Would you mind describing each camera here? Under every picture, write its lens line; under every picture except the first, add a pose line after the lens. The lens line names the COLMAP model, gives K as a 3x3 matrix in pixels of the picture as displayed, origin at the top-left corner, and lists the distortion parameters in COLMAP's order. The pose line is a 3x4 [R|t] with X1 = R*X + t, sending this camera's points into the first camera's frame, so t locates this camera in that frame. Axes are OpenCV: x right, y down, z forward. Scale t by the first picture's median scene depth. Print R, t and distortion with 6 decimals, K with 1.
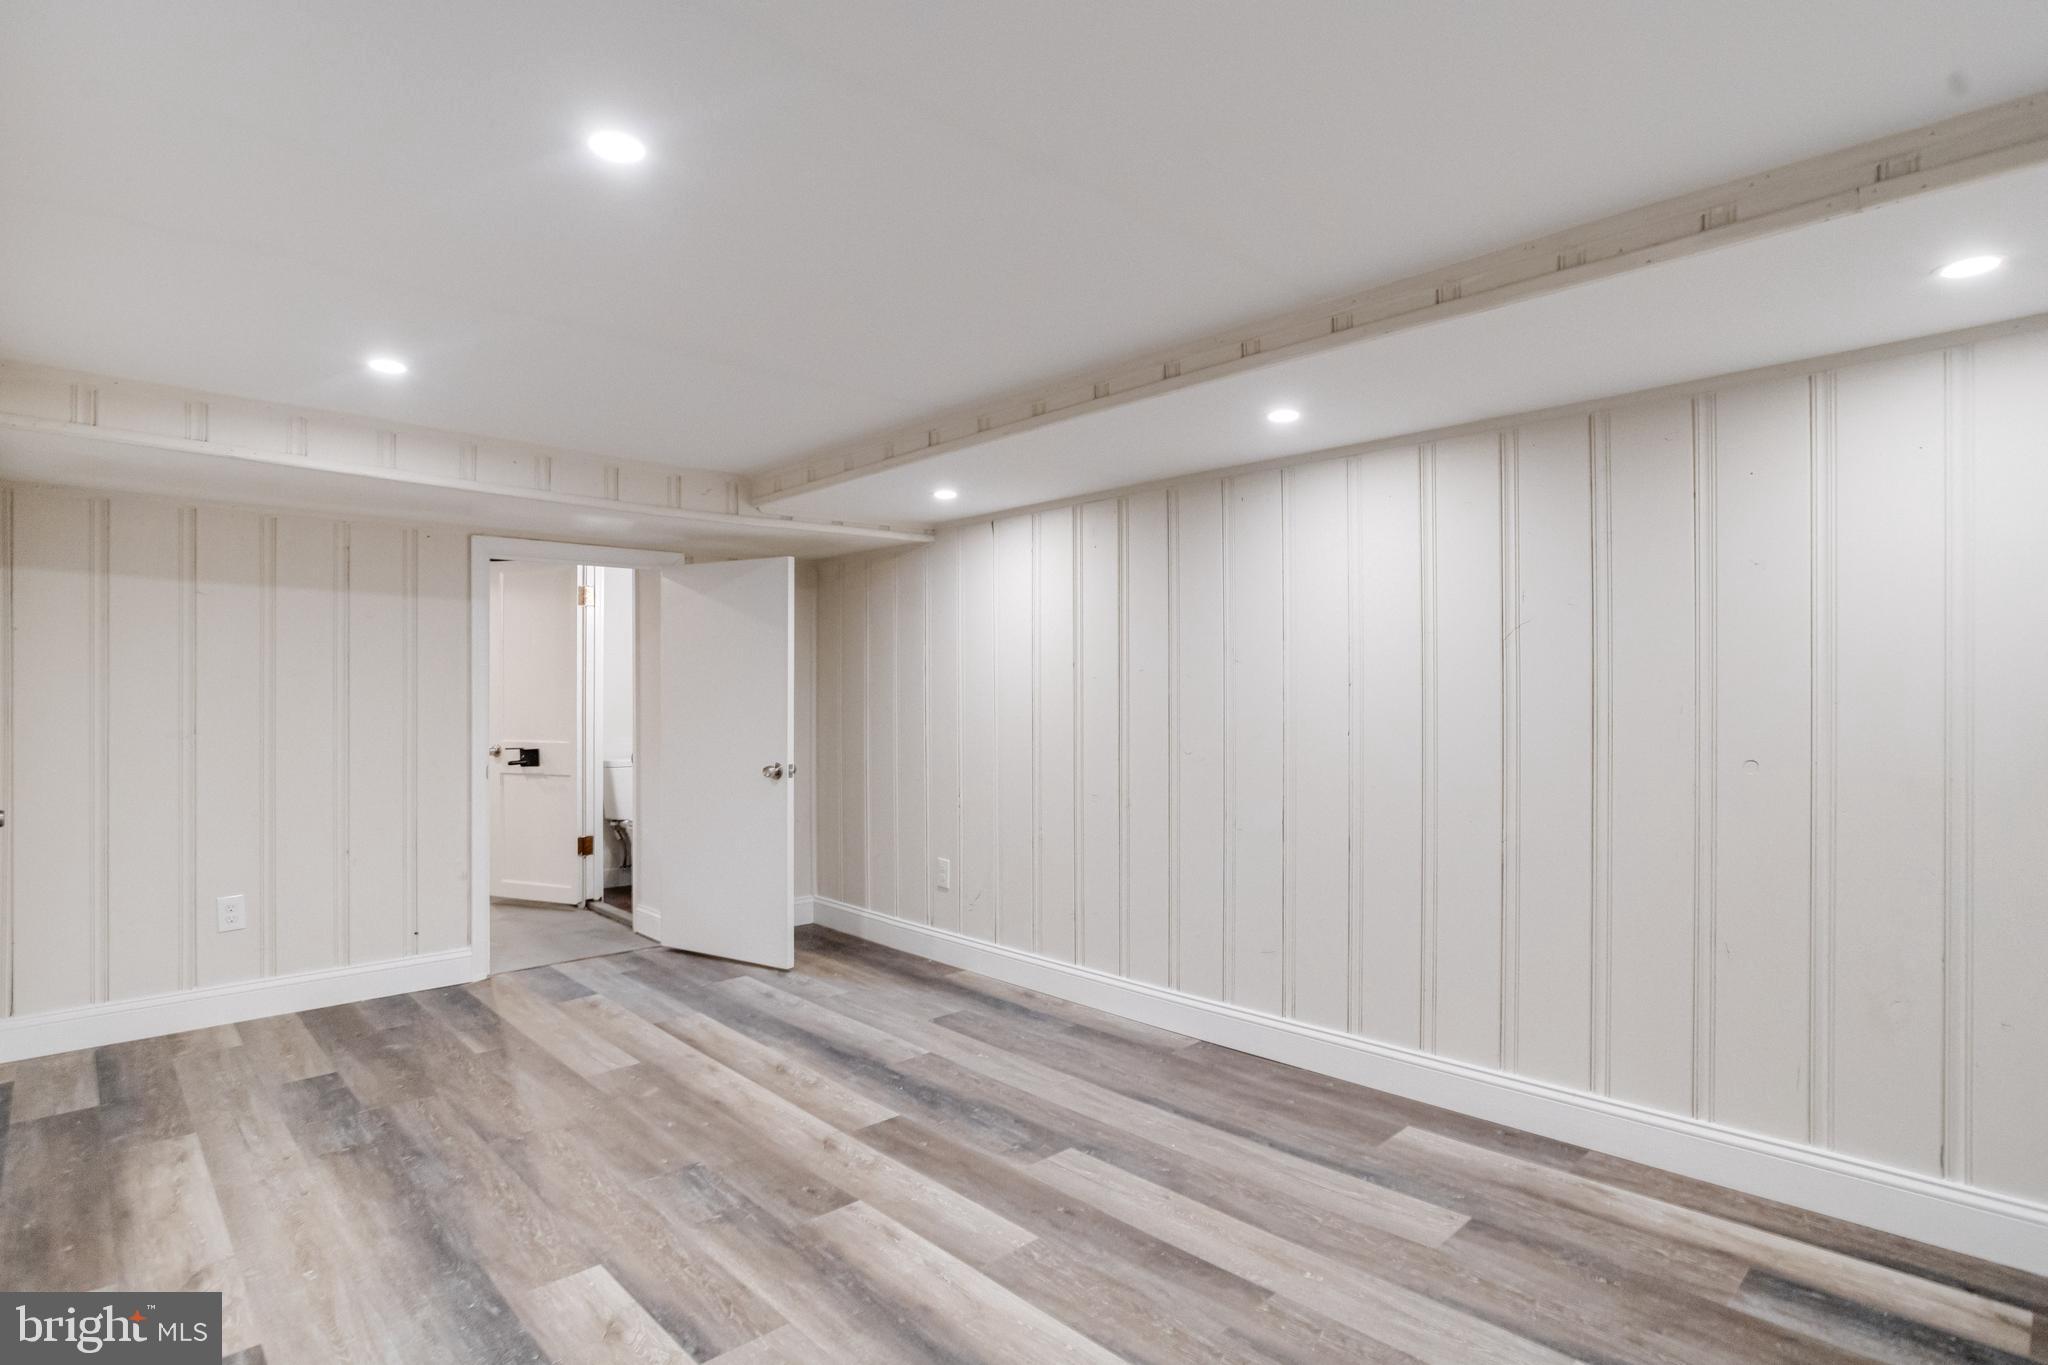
lens RADIAL K [[1033.8, 0, 1054.4], [0, 1033.8, 698.7], [0, 0, 1]] dist [-0.037353, 0.013127]
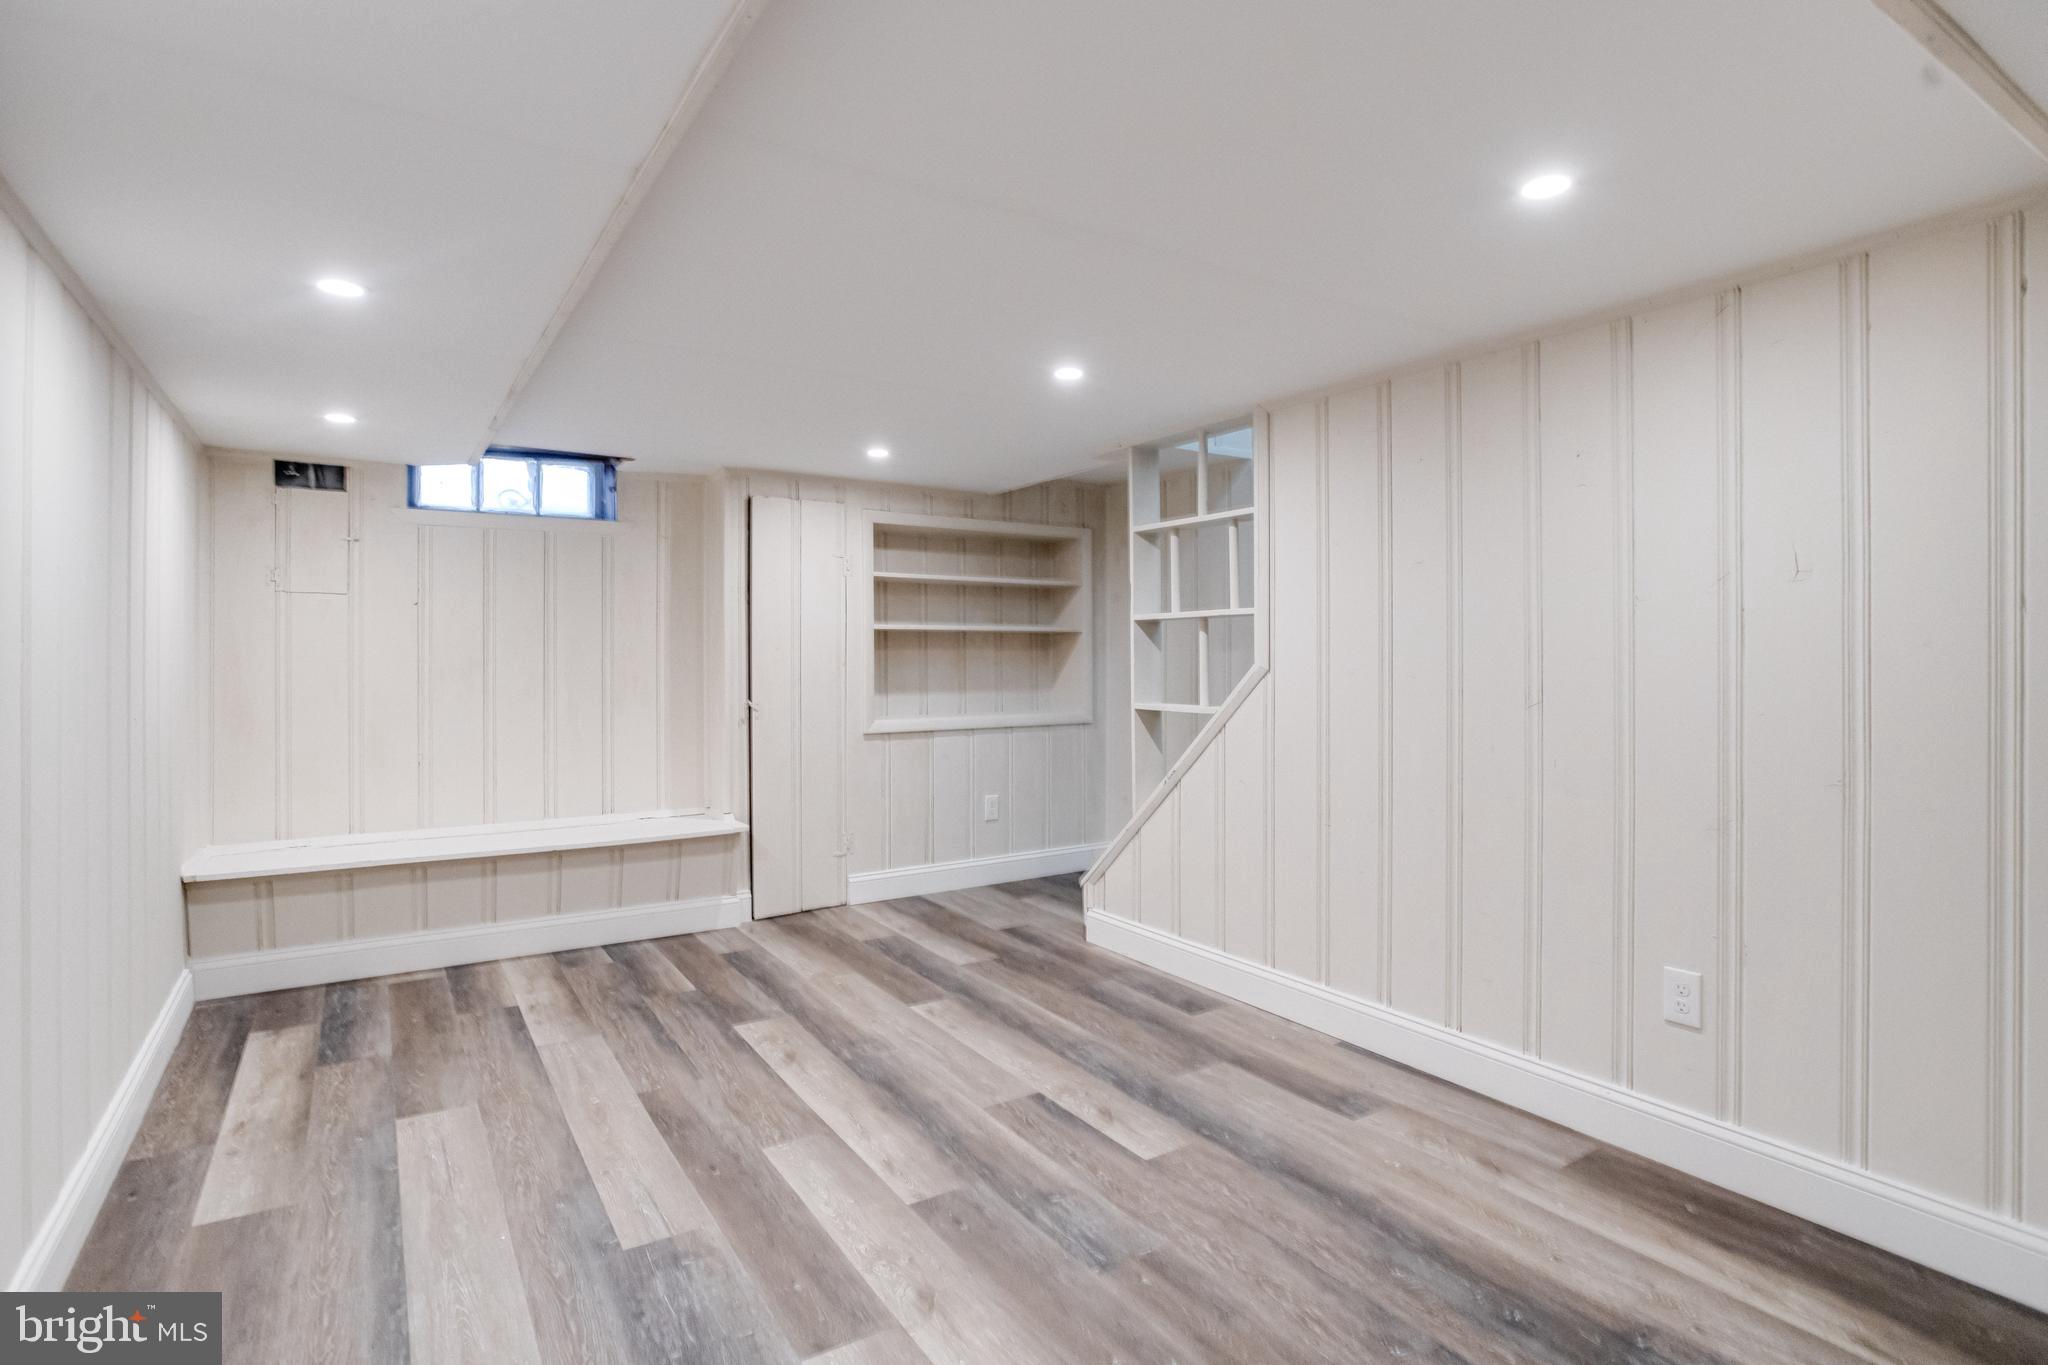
lens RADIAL K [[1033.8, 0, 1042.9], [0, 1033.8, 652.8], [0, 0, 1]] dist [-0.037353, 0.013127]
pose [[-0.981618, 0.003471, 0.190825, -0.403358], [0.004618, 0.999974, 0.005569, -0.008835], [-0.190801, 0.006347, -0.981608, 1.555562]]
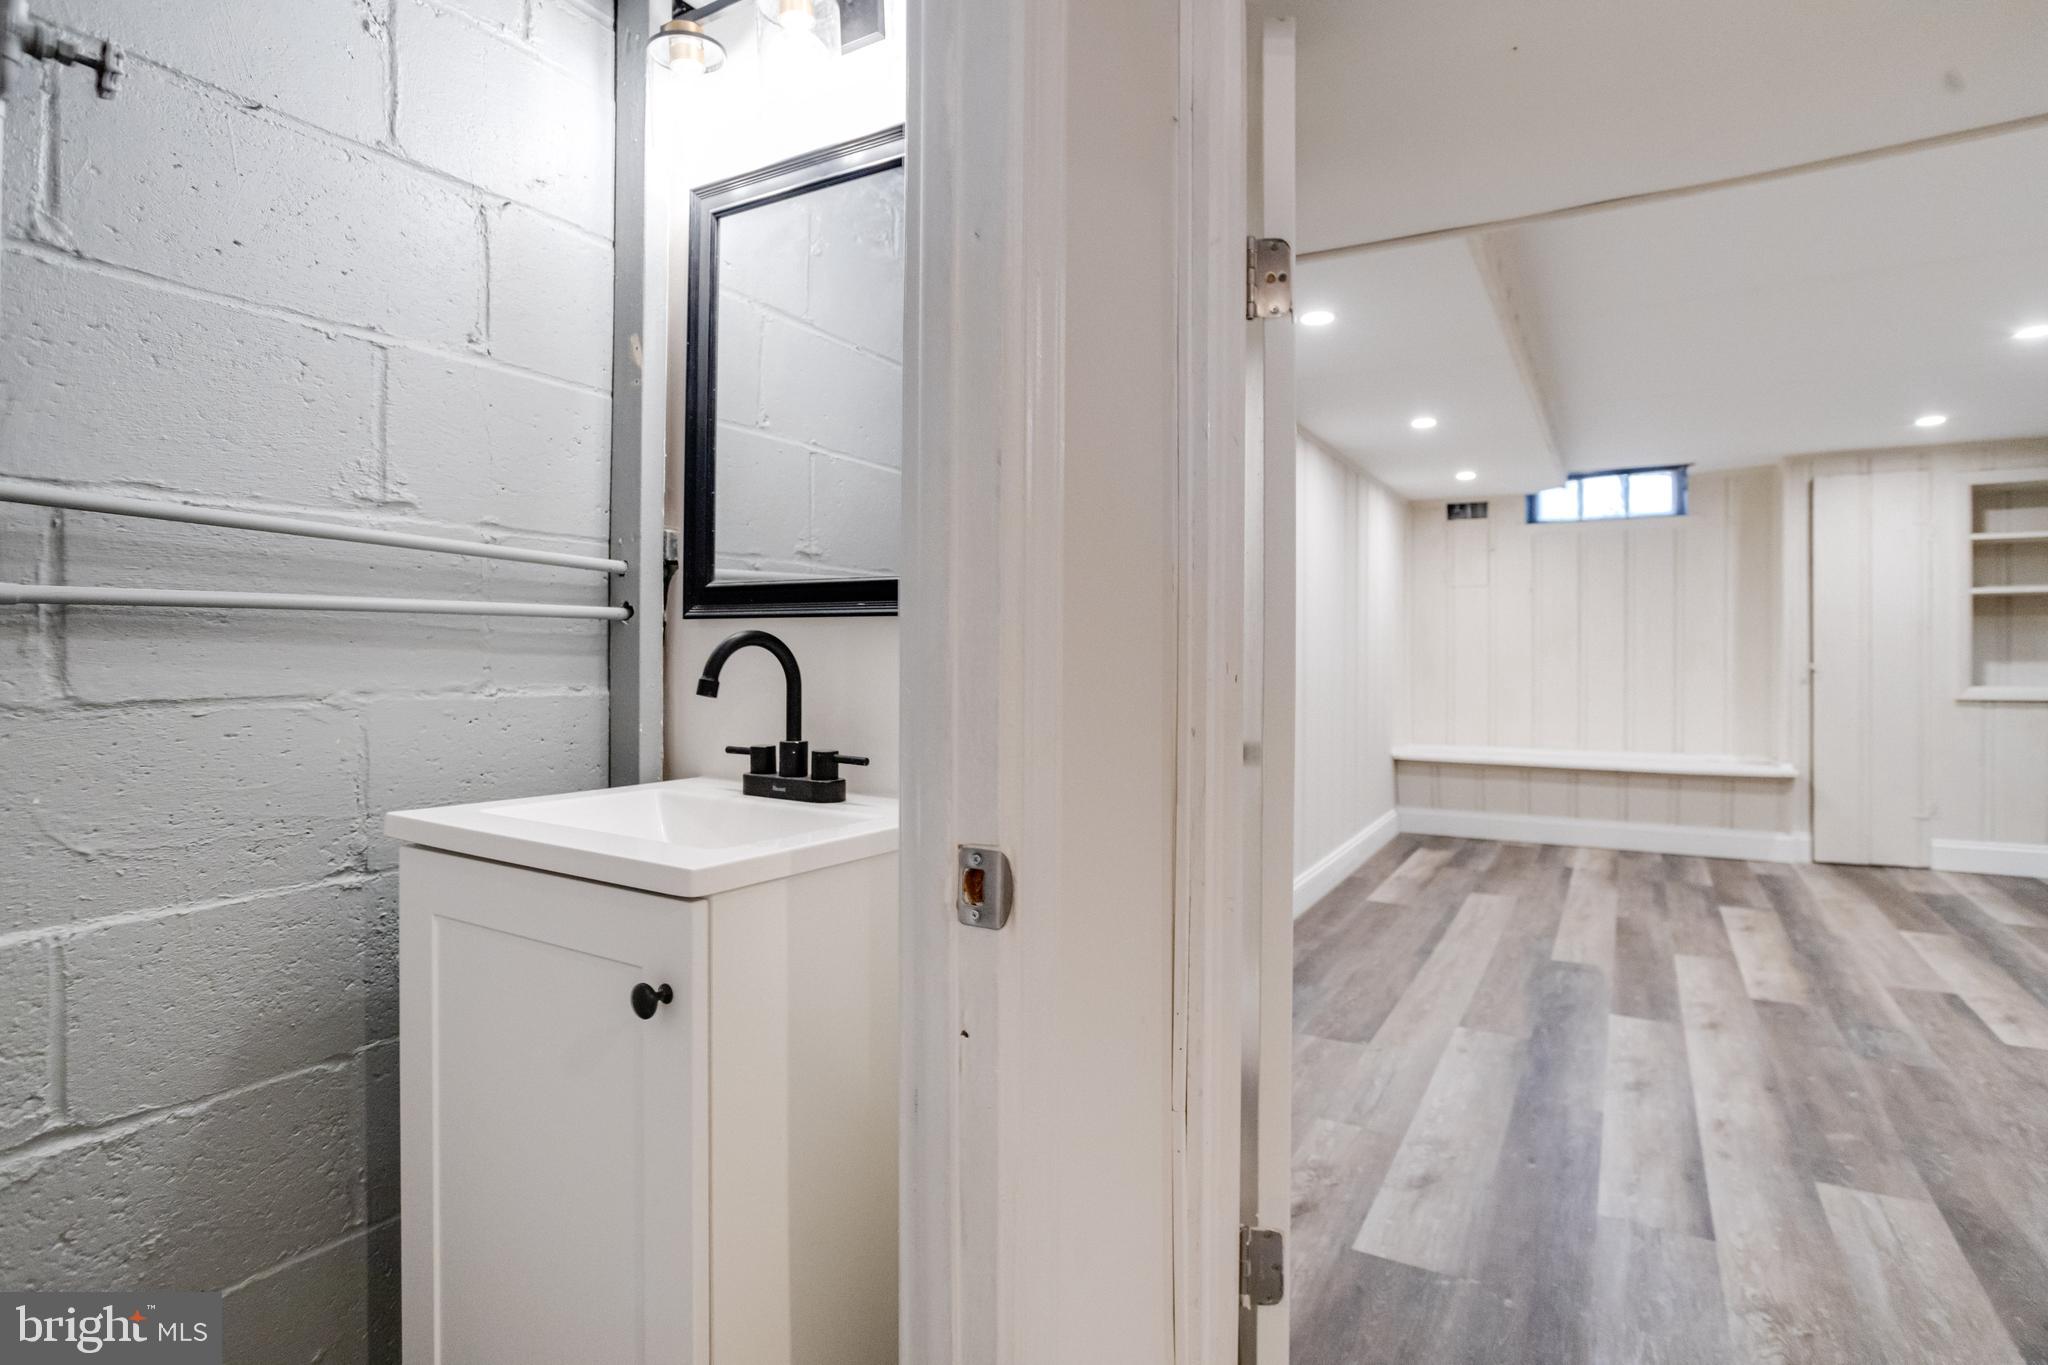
lens RADIAL K [[1033.8, 0, 1024.7], [0, 1033.8, 663.9], [0, 0, 1]] dist [-0.037353, 0.013127]
pose [[-0.256079, -0.006822, 0.966632, -0.980451], [0.009564, 0.999908, 0.009591, 0.041942], [-0.966609, 0.011700, -0.255990, 1.823512]]
